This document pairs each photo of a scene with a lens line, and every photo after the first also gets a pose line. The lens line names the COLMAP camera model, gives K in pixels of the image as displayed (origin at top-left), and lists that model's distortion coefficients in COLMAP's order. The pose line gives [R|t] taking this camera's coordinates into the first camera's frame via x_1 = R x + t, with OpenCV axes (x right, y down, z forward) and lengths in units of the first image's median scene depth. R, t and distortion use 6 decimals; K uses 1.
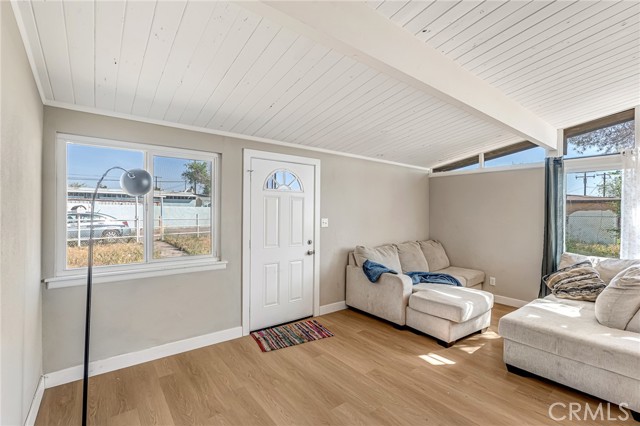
lens RADIAL K [[289.2, 0, 318.8], [0, 289.2, 211.2], [0, 0, 1]] dist [-0.005598, -0.000002]
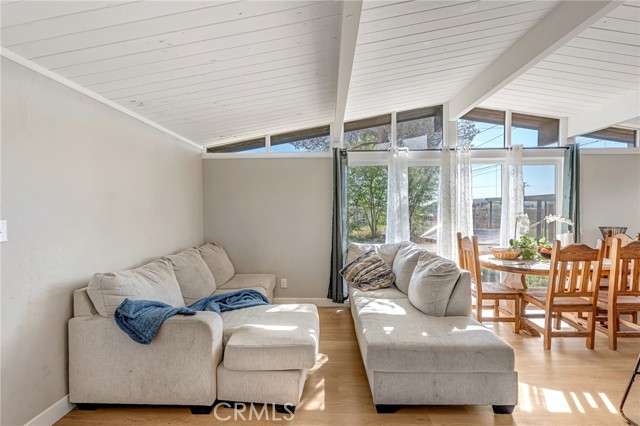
lens RADIAL K [[289.2, 0, 321.3], [0, 289.2, 212.2], [0, 0, 1]] dist [-0.005598, -0.000002]
pose [[0.635126, -0.023903, 0.772038, 0.002214], [0.013686, 0.999712, 0.019693, 0.012709], [-0.772287, -0.001942, 0.635271, 0.404583]]
